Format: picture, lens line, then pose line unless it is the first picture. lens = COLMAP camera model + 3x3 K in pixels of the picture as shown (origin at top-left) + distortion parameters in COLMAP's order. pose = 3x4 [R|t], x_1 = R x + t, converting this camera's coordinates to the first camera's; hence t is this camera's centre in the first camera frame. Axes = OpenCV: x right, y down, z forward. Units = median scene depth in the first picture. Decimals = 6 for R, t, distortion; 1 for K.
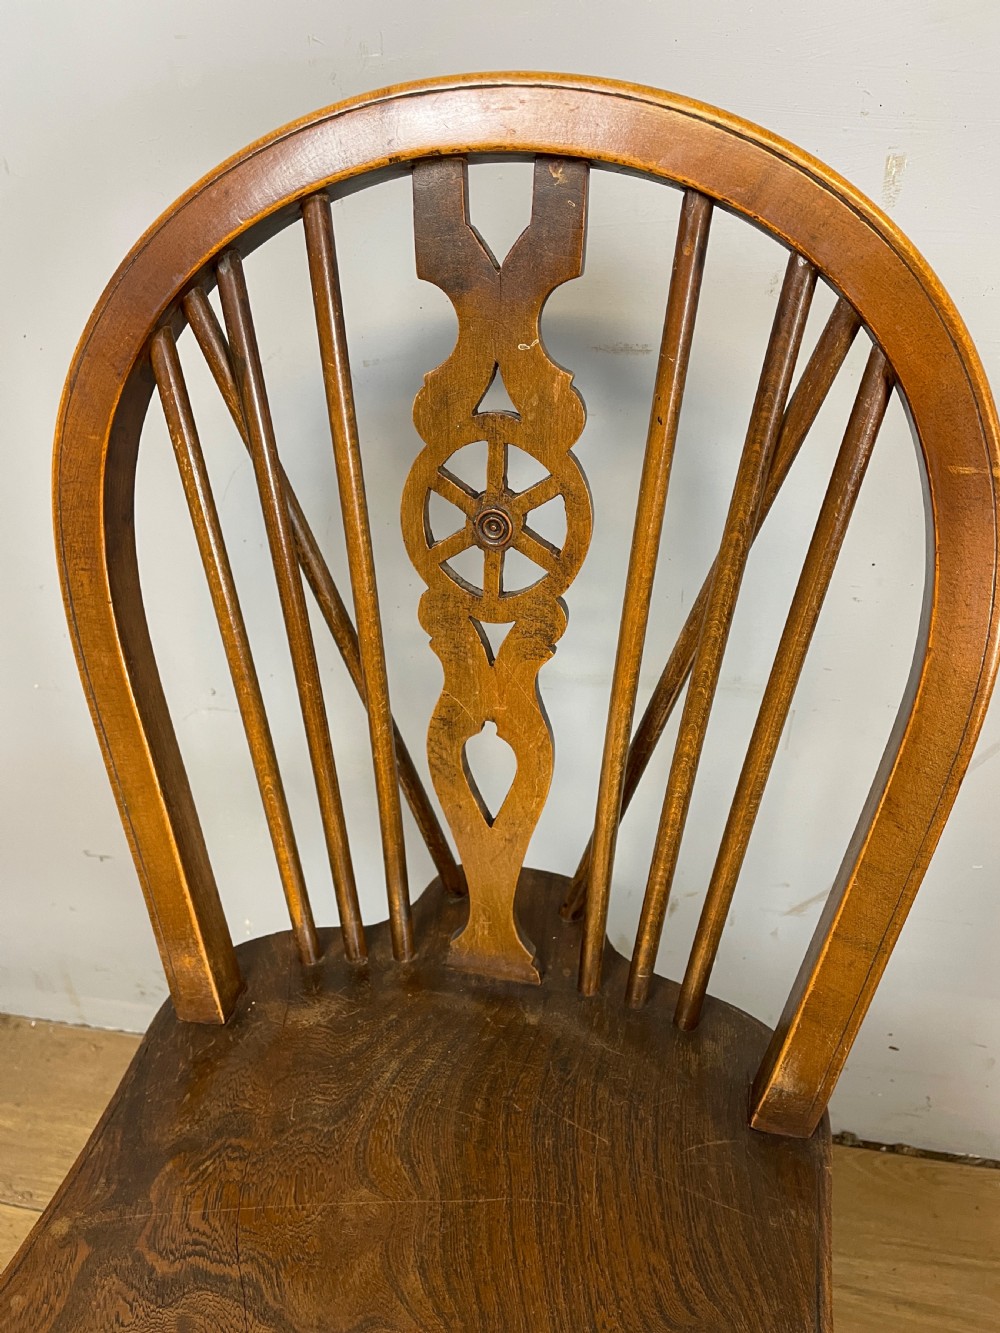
lens RADIAL K [[1014.9, 0, 489.7], [0, 1014.9, 662.4], [0, 0, 1]] dist [0.087914, -0.115505]
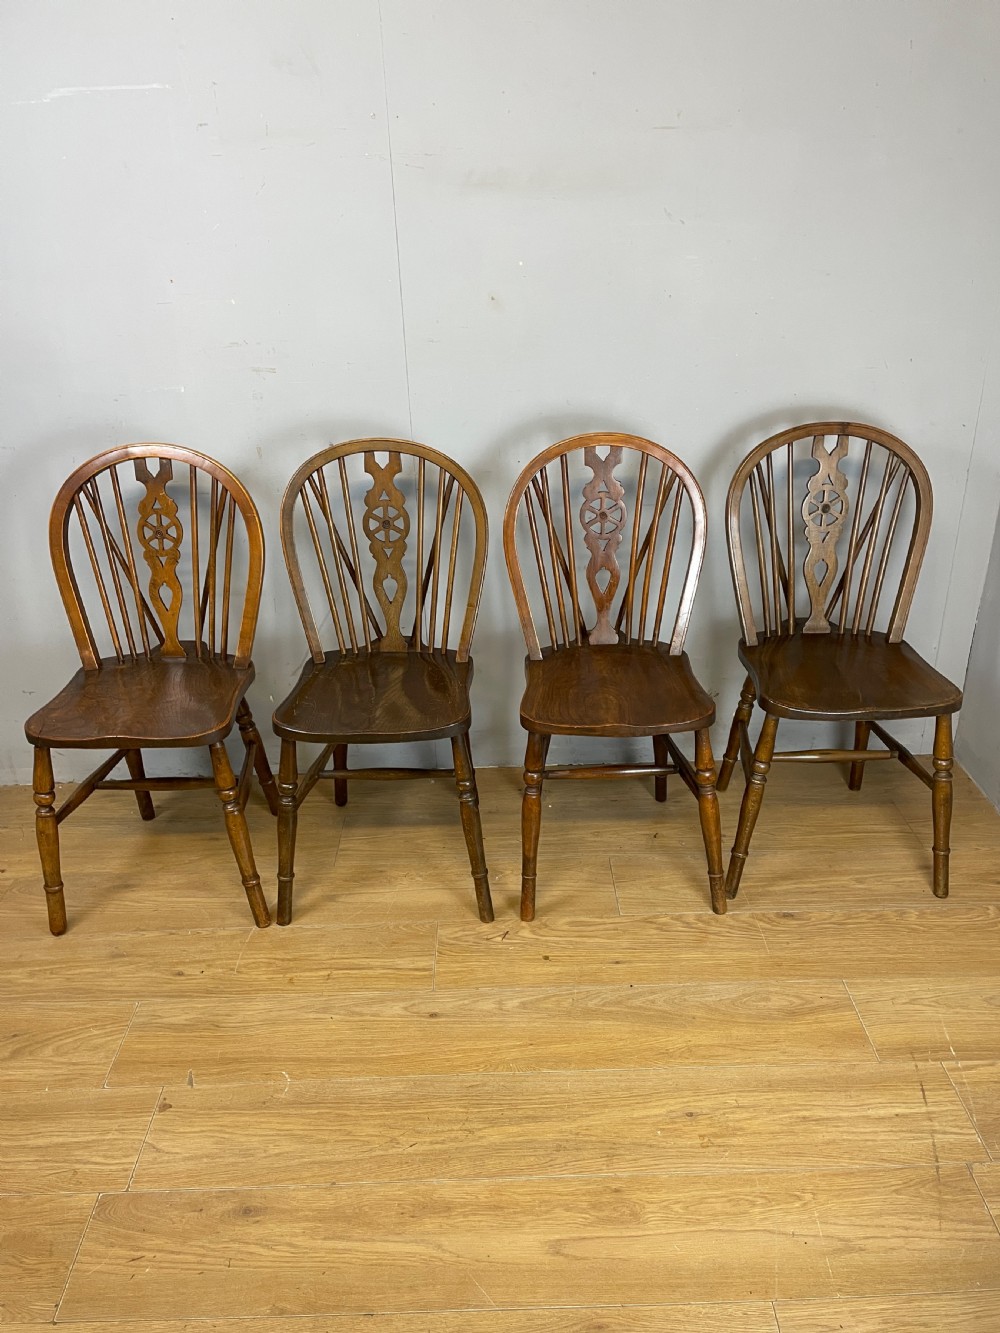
lens RADIAL K [[1014.9, 0, 511.1], [0, 1014.9, 666.8], [0, 0, 1]] dist [0.087914, -0.115505]
pose [[0.973200, -0.075374, 0.217259, 0.456267], [0.101593, 0.988485, -0.112143, 1.039232], [-0.206304, 0.131209, 0.969651, -3.375314]]
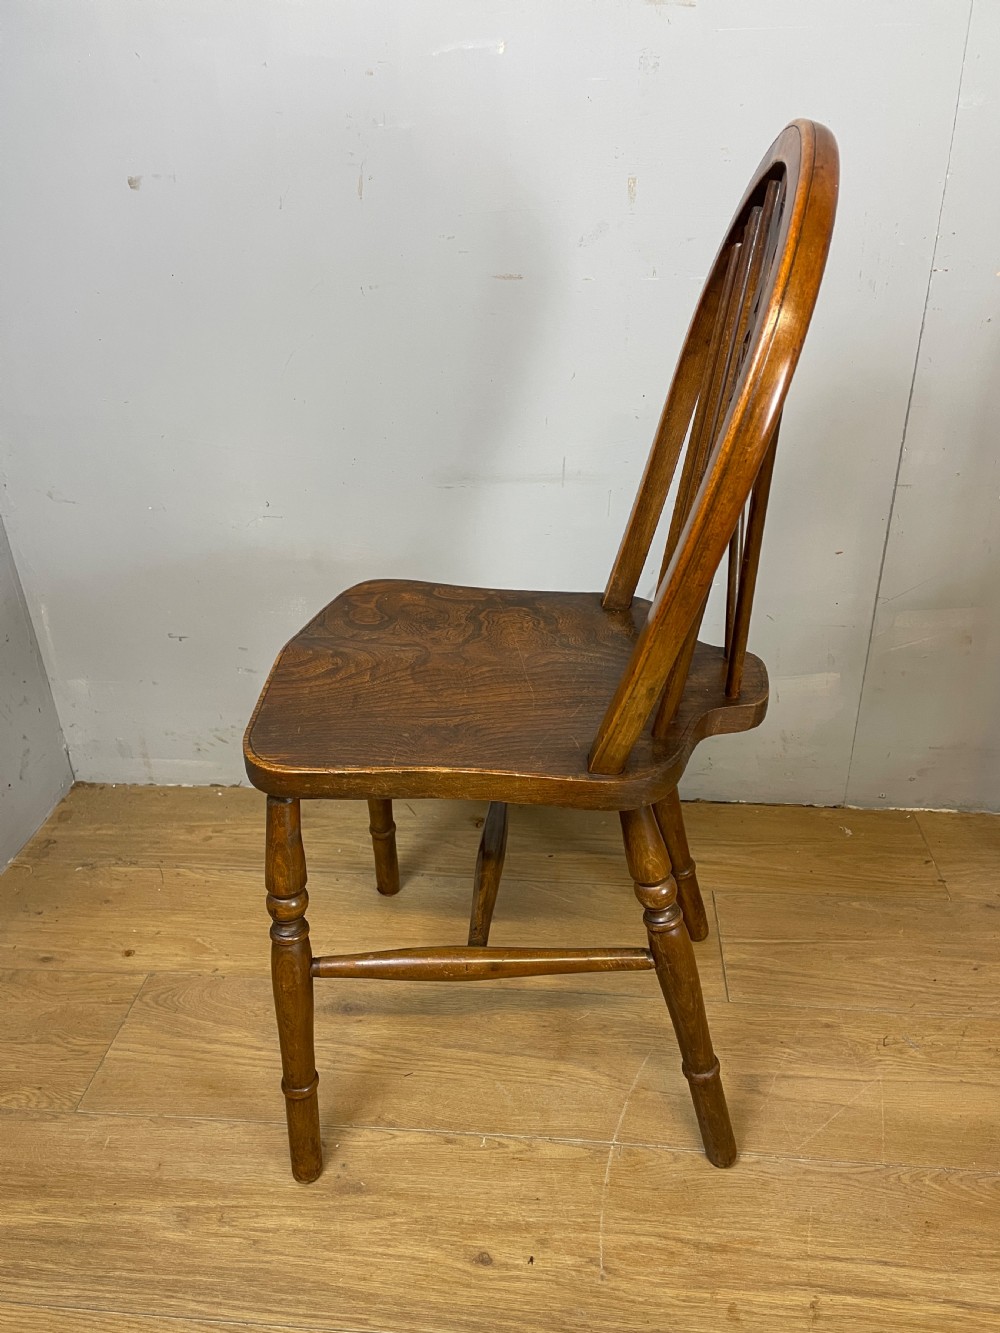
lens RADIAL K [[1014.9, 0, 500.8], [0, 1014.9, 671.8], [0, 0, 1]] dist [0.087914, -0.115505]
pose [[0.992946, -0.030812, 0.114495, -0.159725], [0.039417, 0.996504, -0.073662, 0.720039], [-0.111825, 0.077656, 0.990689, -1.066831]]
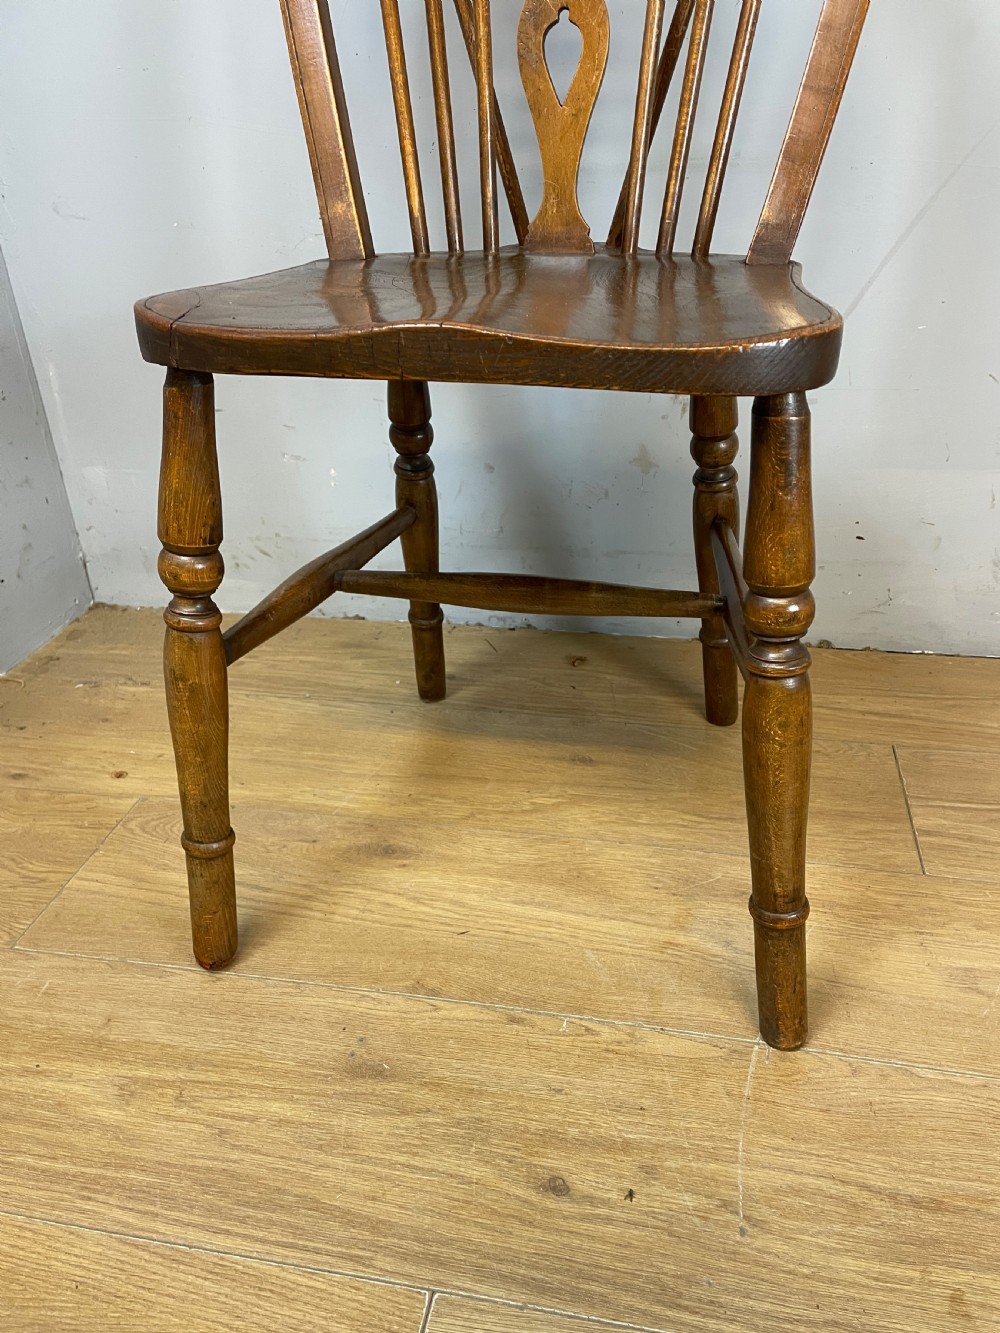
lens RADIAL K [[1014.9, 0, 506.2], [0, 1014.9, 674.2], [0, 0, 1]] dist [0.087914, -0.115505]
pose [[0.999766, 0.011931, 0.018022, -0.098280], [-0.010840, 0.998172, -0.059461, 1.106947], [-0.018699, 0.059252, 0.998068, -0.384187]]
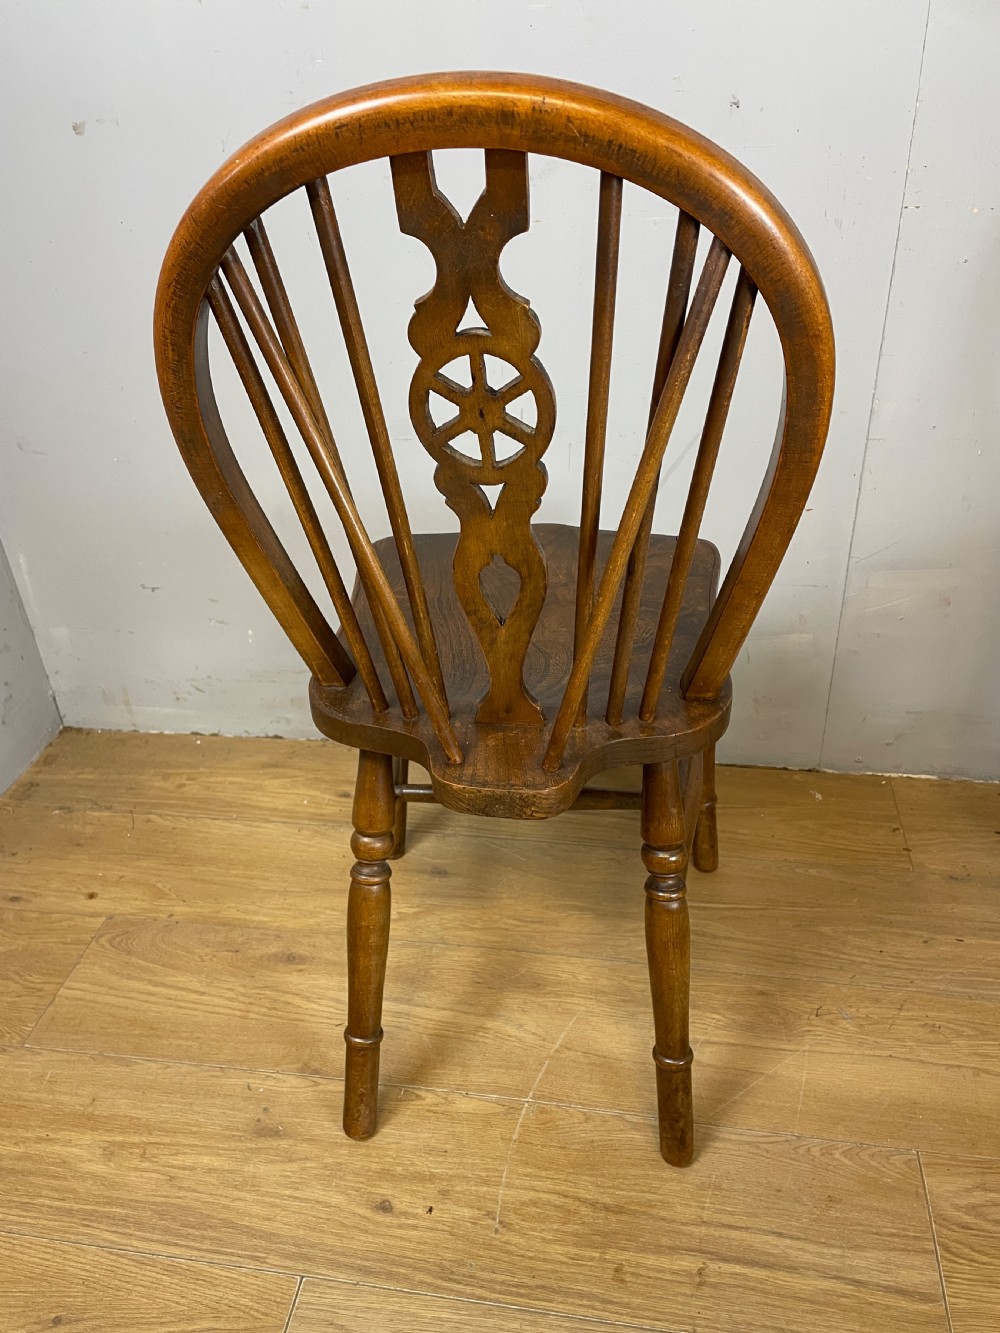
lens RADIAL K [[1014.9, 0, 494.0], [0, 1014.9, 680.5], [0, 0, 1]] dist [0.087914, -0.115505]
pose [[0.999065, -0.019932, 0.038371, 0.136521], [0.020261, 0.999761, -0.008211, 0.680863], [-0.038198, 0.008981, 0.999230, -1.066726]]
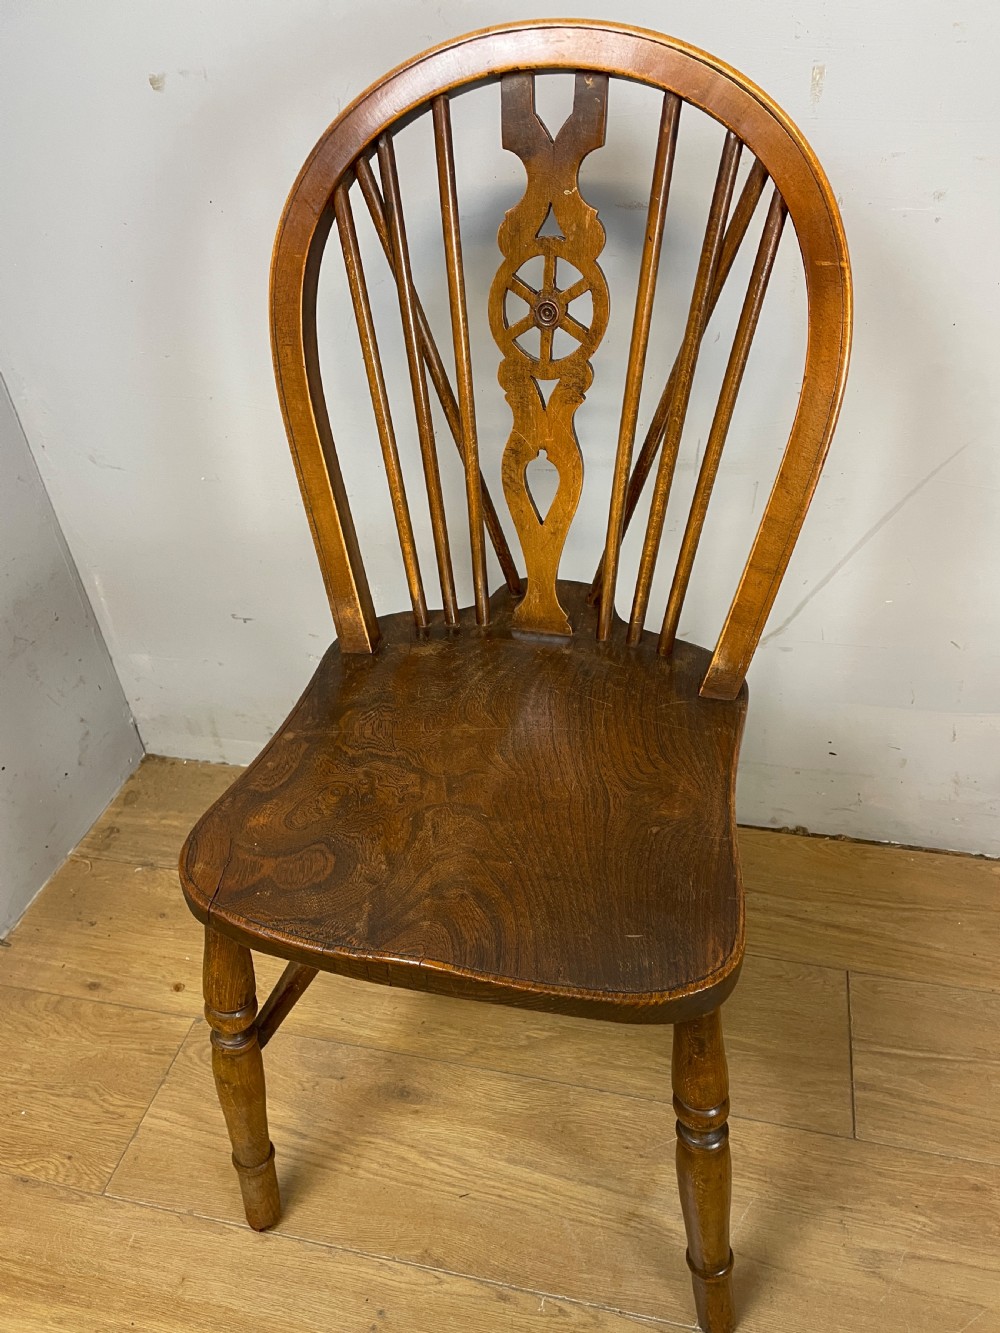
lens RADIAL K [[1014.9, 0, 504.0], [0, 1014.9, 674.5], [0, 0, 1]] dist [0.087914, -0.115505]
pose [[0.999711, 0.008202, -0.022580, -0.021667], [-0.006173, 0.996055, 0.088525, 0.275307], [0.023217, -0.088360, 0.995818, -0.618561]]
